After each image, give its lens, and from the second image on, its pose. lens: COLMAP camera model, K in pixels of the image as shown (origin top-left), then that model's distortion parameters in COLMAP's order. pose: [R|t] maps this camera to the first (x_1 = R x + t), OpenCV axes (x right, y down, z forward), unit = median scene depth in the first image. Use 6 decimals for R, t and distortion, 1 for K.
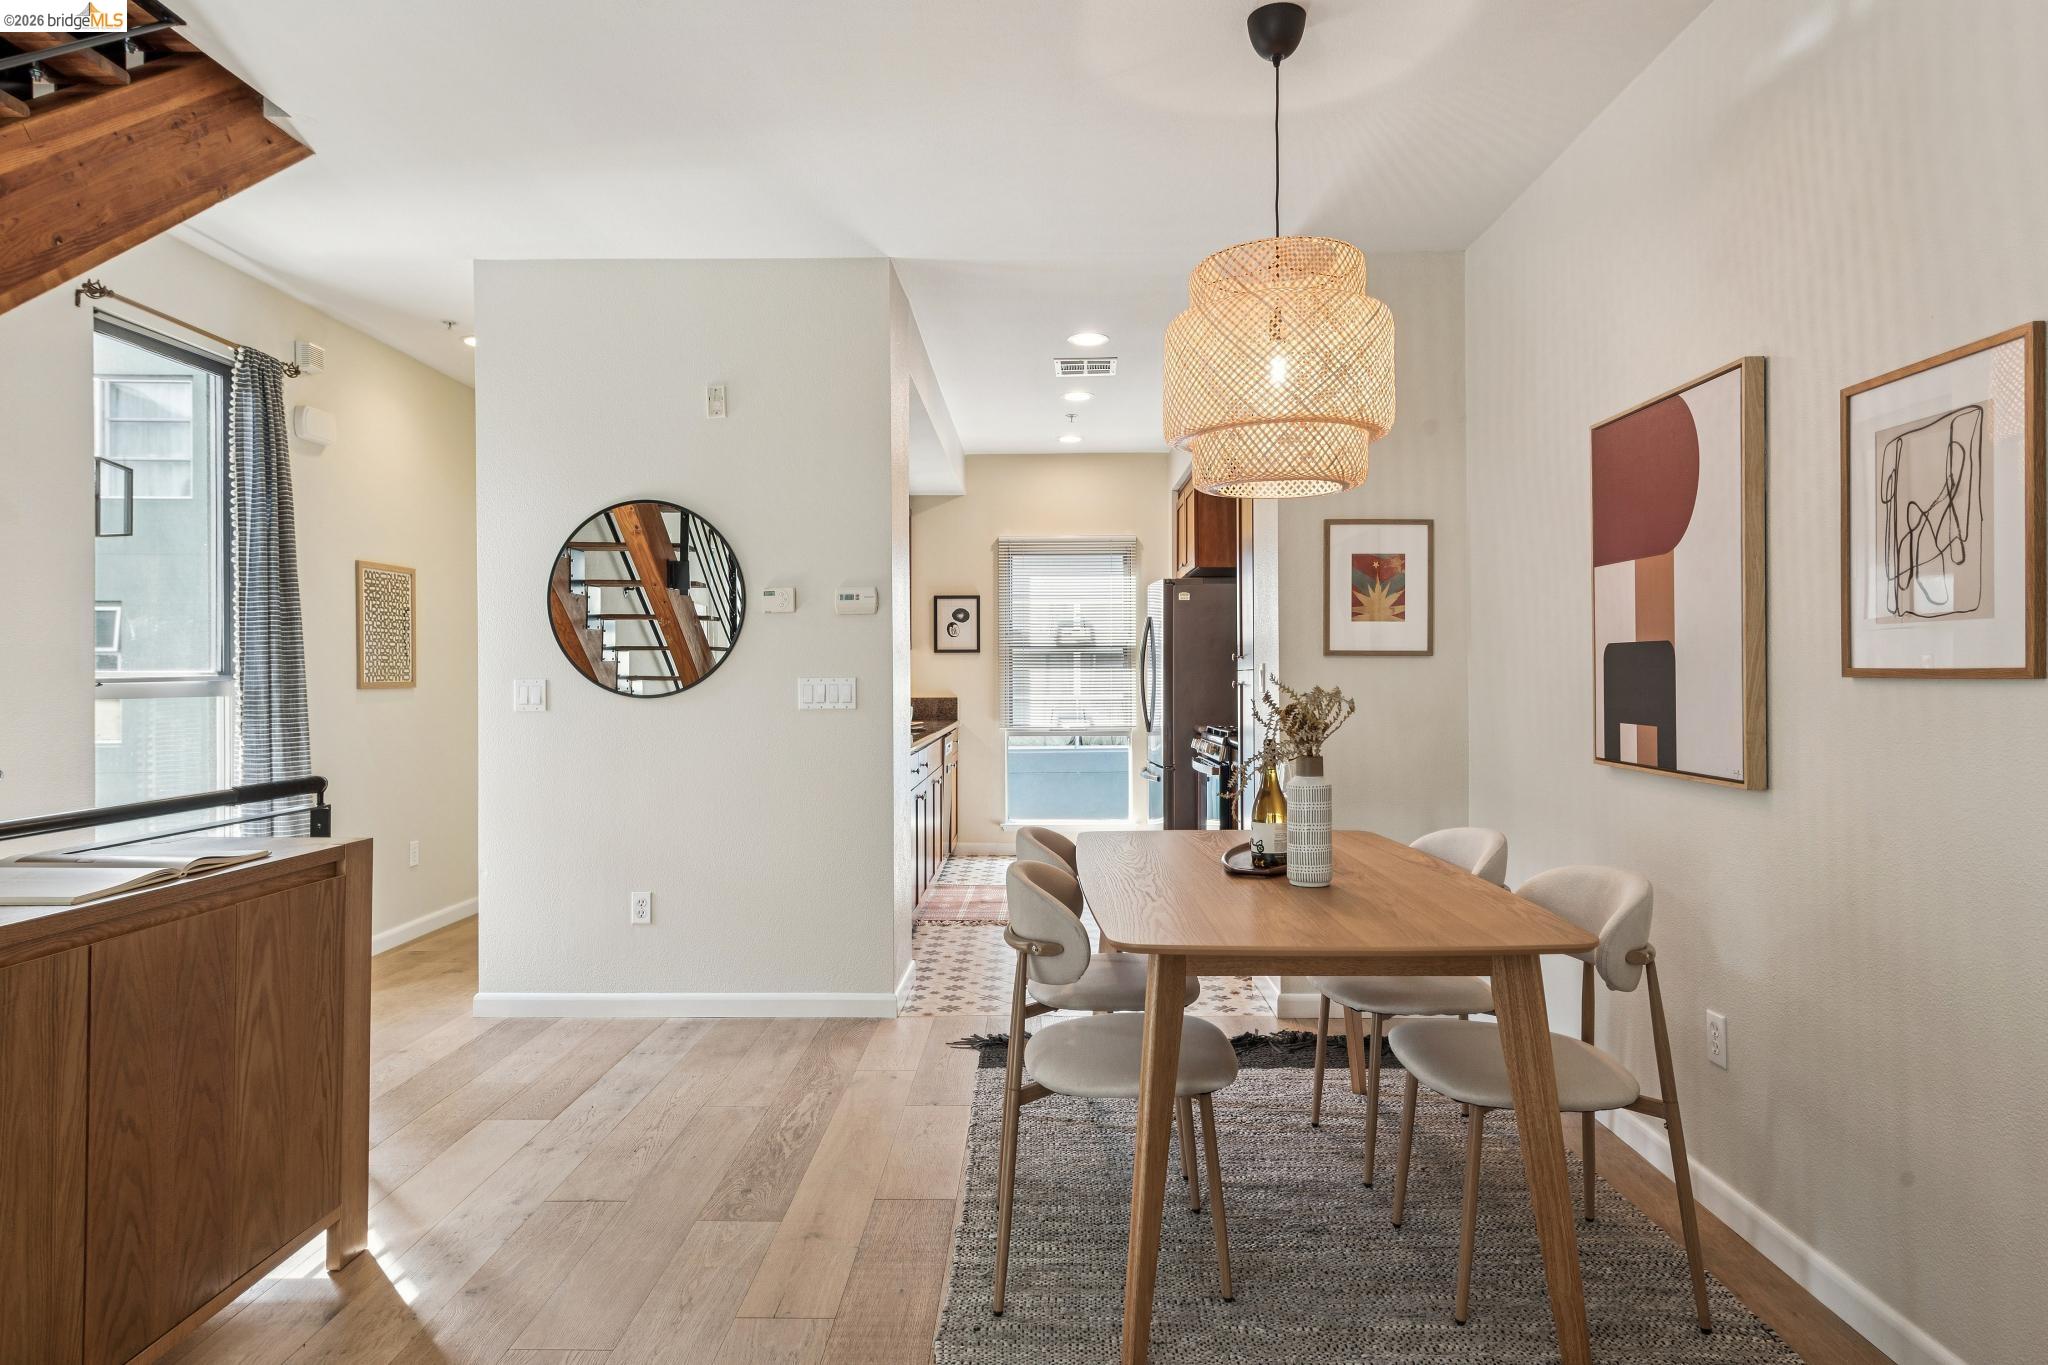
lens RADIAL K [[1173.8, 0, 1022.9], [0, 1173.8, 671.9], [0, 0, 1]] dist [0.017500, -0.001060]
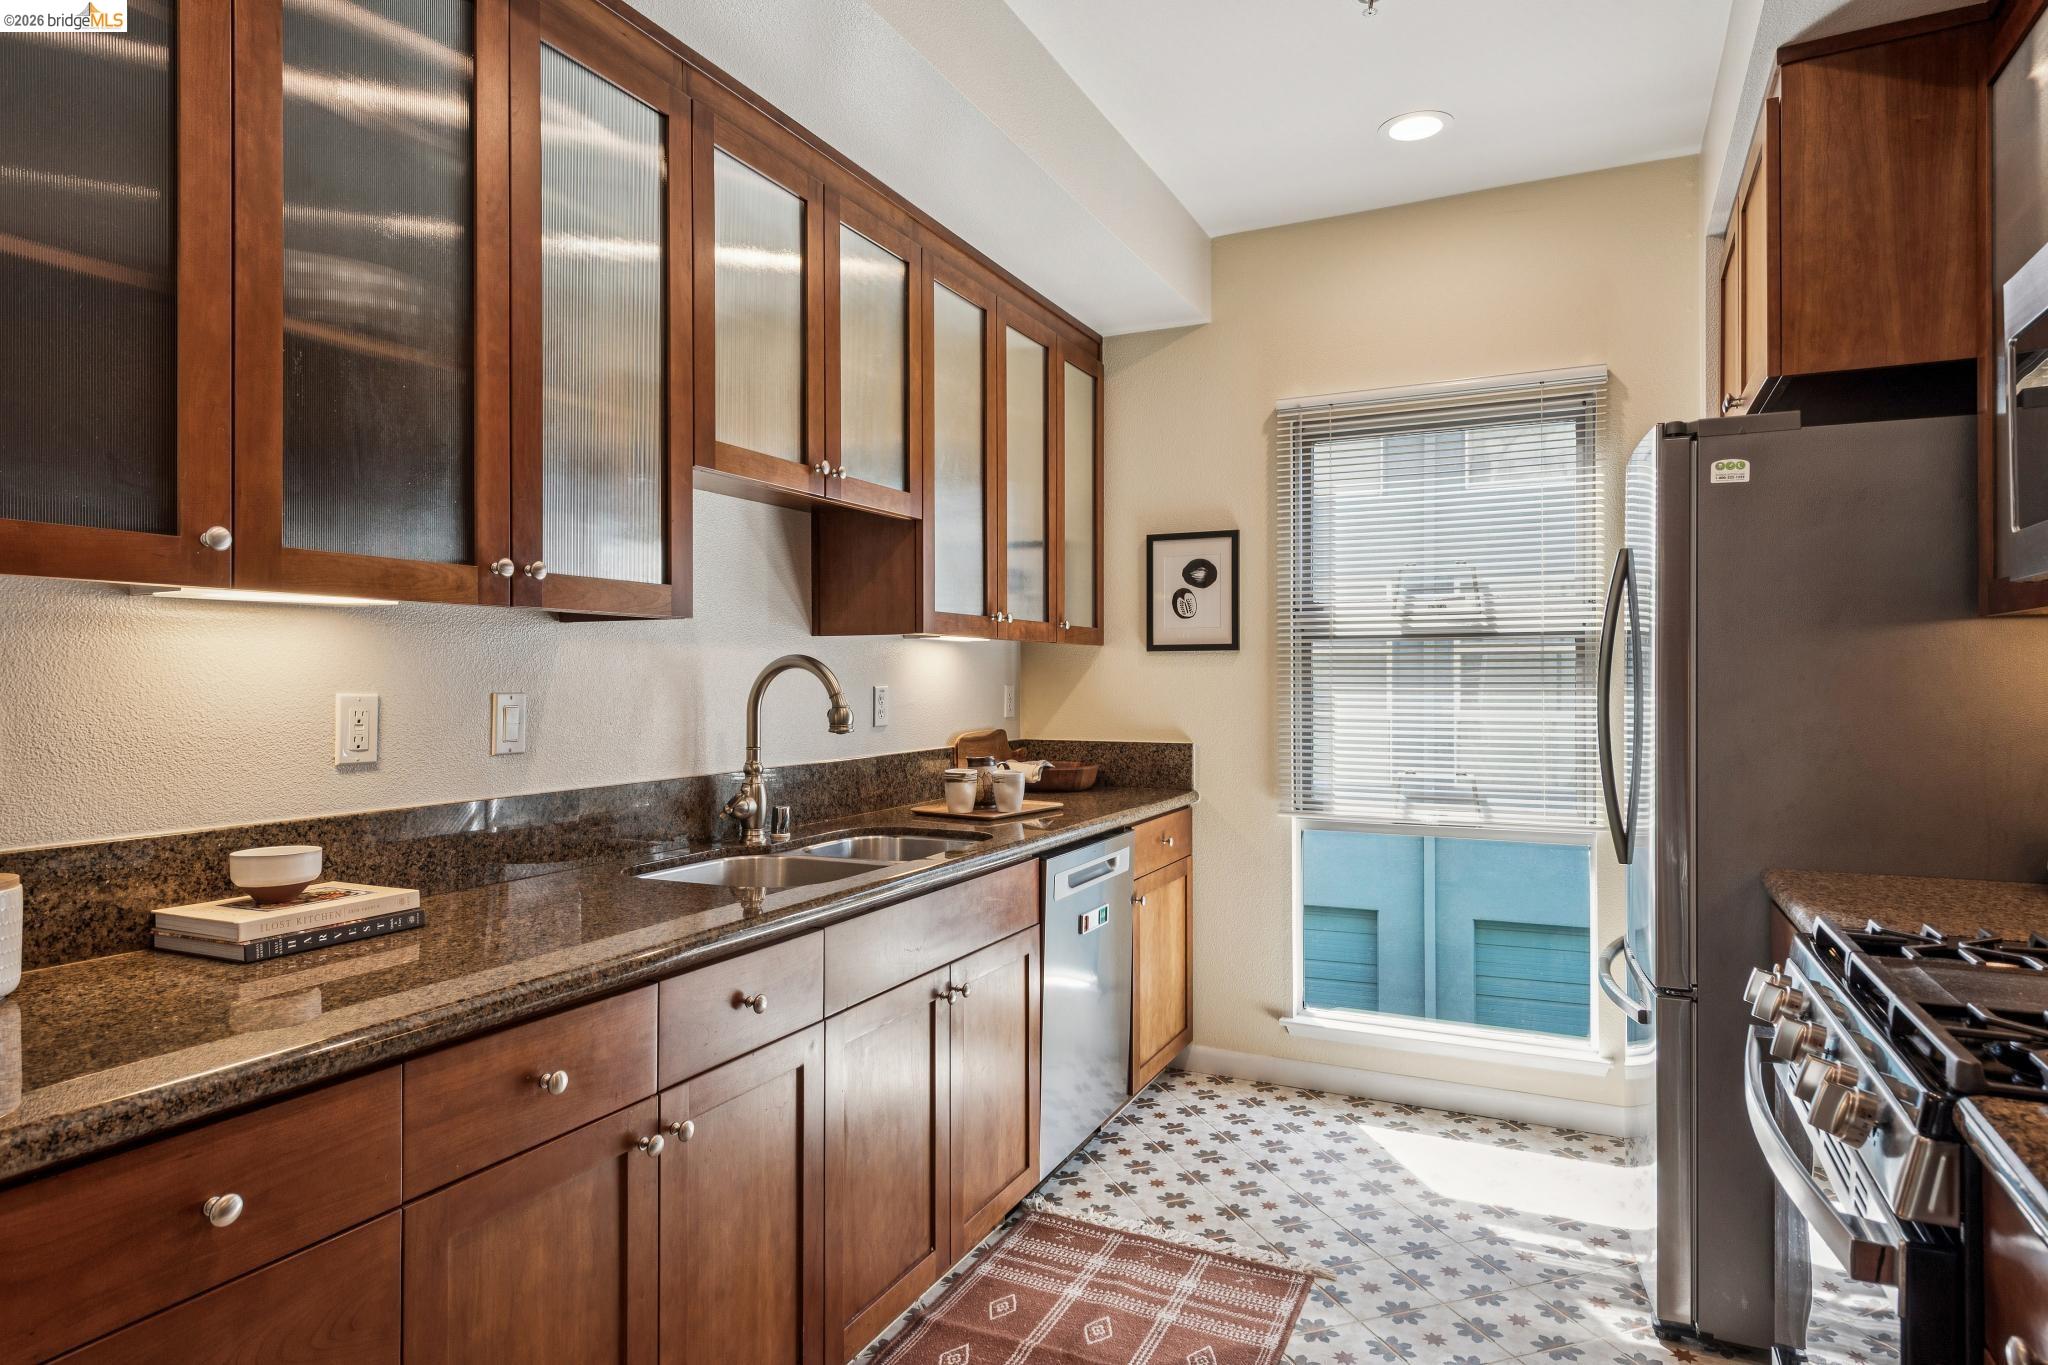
lens RADIAL K [[1173.8, 0, 1022.9], [0, 1173.8, 671.9], [0, 0, 1]] dist [0.017500, -0.001060]
pose [[0.908137, 0.002113, -0.418669, 0.169260], [-0.004282, 0.999982, -0.004242, -0.010955], [0.418652, 0.005645, 0.908129, 1.085465]]
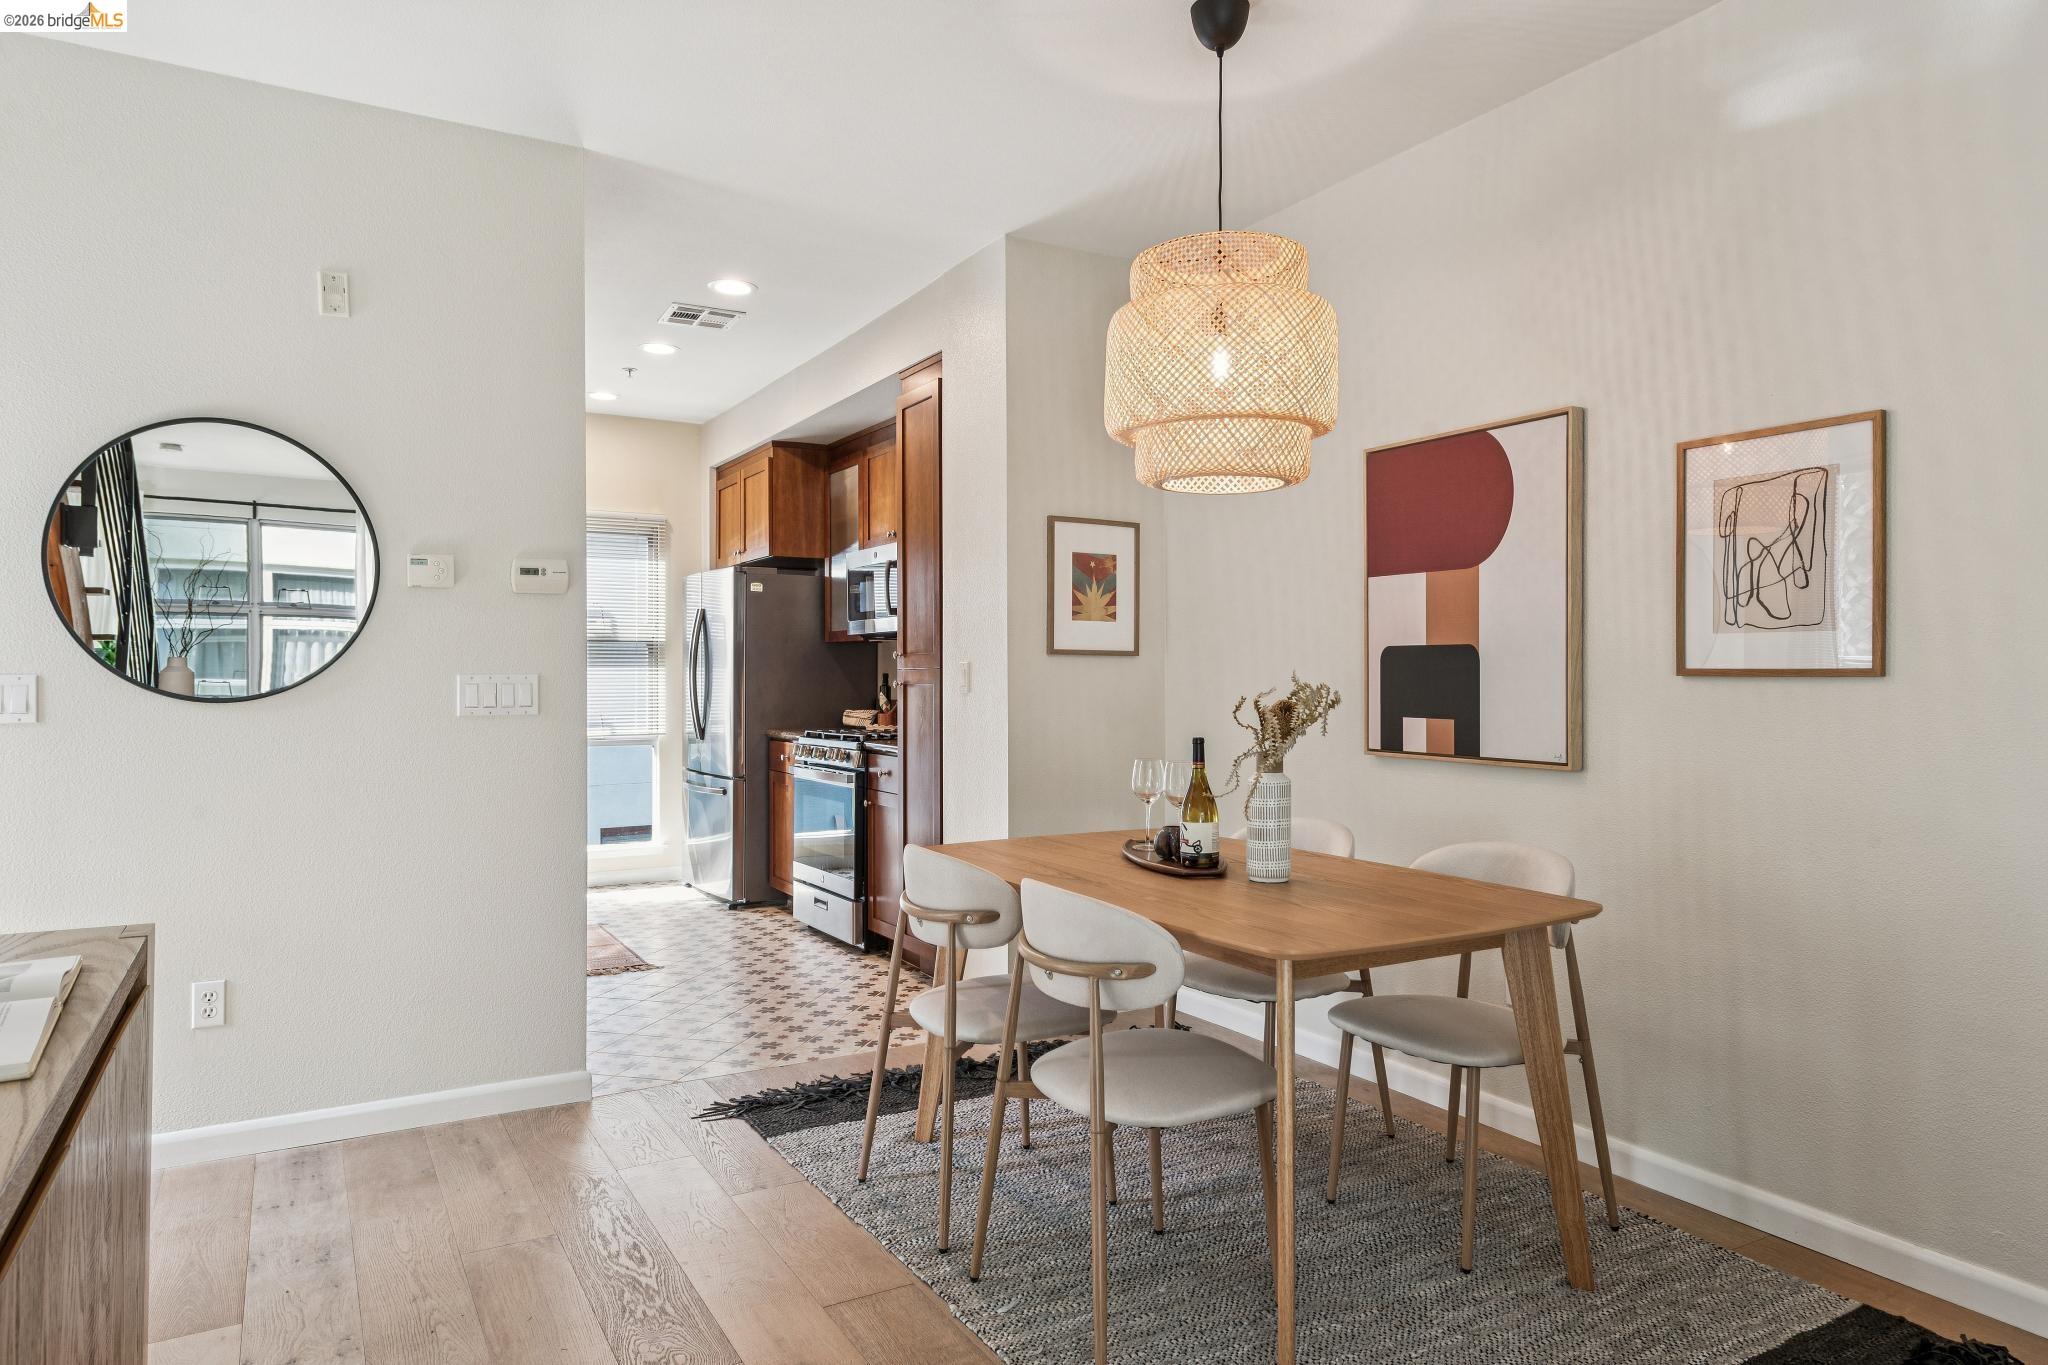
lens RADIAL K [[1262.6, 0, 1021.3], [0, 1262.6, 674.0], [0, 0, 1]] dist [0.026680, -0.002554]
pose [[0.860345, 0.005272, 0.509686, -0.316922], [-0.005108, 0.999985, -0.001722, 0.004601], [-0.509687, -0.001122, 0.860359, 0.113642]]
